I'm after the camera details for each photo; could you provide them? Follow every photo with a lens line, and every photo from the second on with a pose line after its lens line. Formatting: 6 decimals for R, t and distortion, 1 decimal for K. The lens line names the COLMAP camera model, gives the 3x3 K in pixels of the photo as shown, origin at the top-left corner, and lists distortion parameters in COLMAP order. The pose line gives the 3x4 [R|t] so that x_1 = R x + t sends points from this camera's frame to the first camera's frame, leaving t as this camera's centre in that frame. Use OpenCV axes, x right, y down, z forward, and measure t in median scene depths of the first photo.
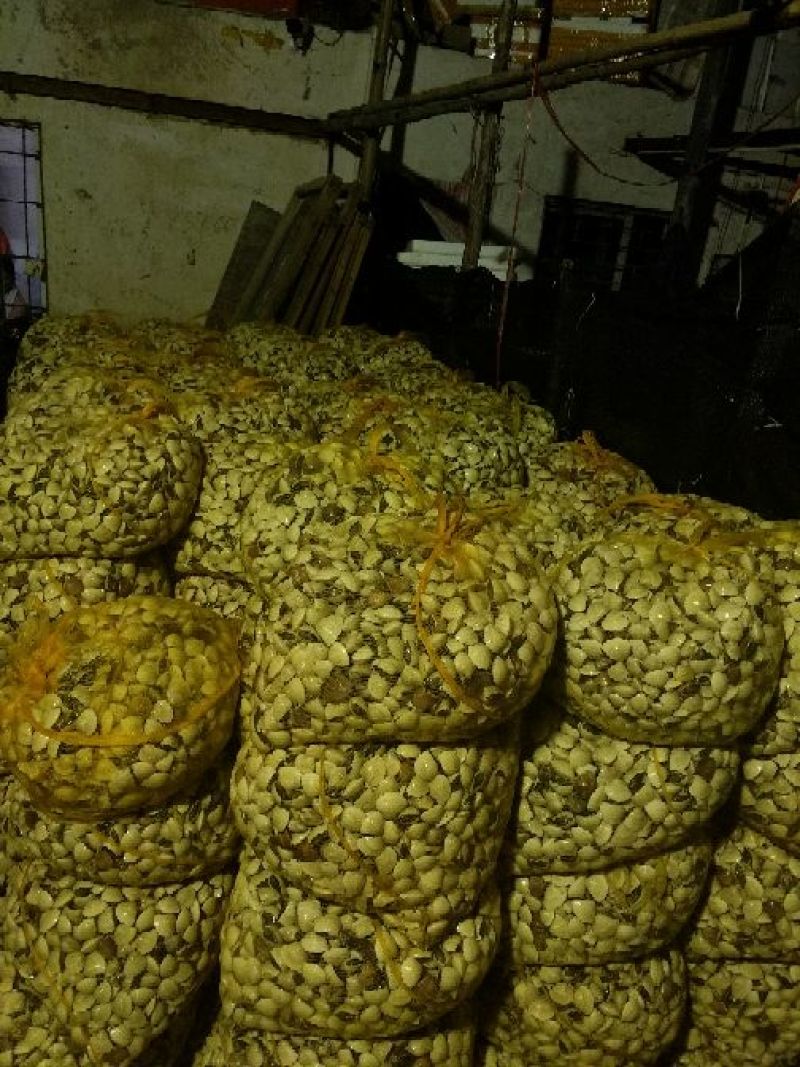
lens RADIAL K [[840.9, 0, 415.7], [0, 840.9, 567.9], [0, 0, 1]] dist [0.050340, -0.063392]
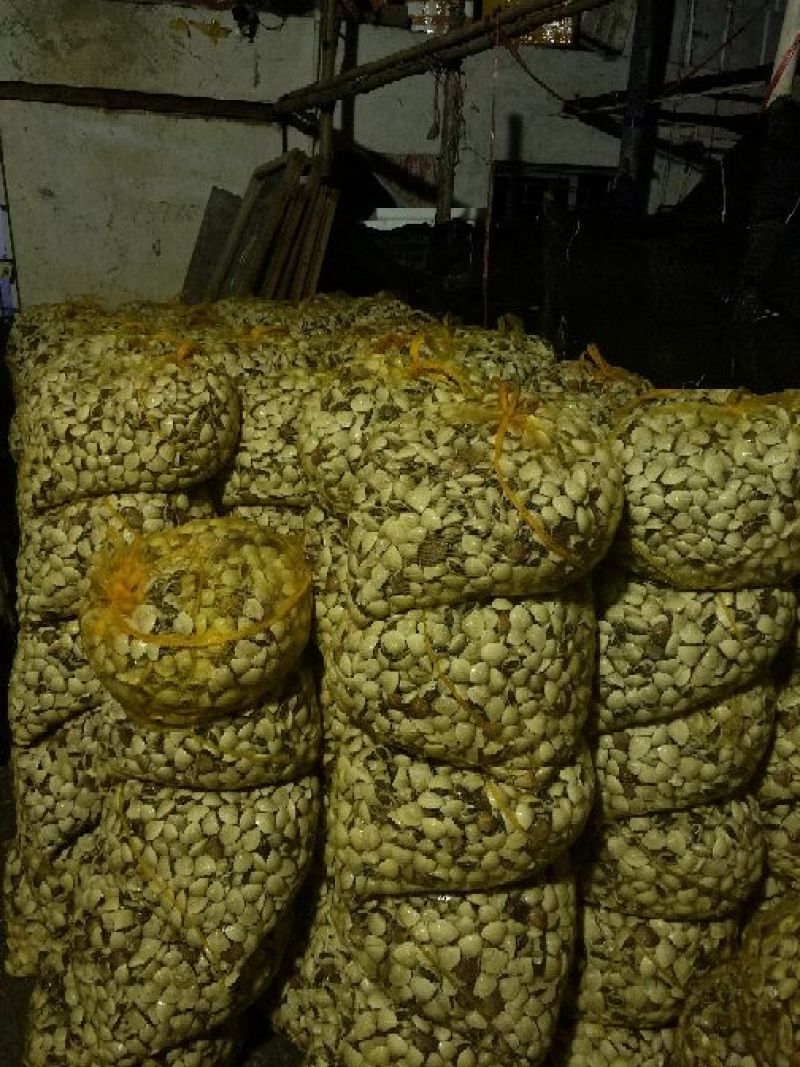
lens RADIAL K [[840.9, 0, 405.0], [0, 840.9, 540.3], [0, 0, 1]] dist [0.050340, -0.063392]
pose [[0.994426, -0.098361, 0.037975, -0.134445], [0.099334, 0.994749, -0.024646, 0.121855], [-0.035351, 0.028281, 0.998975, -0.050972]]
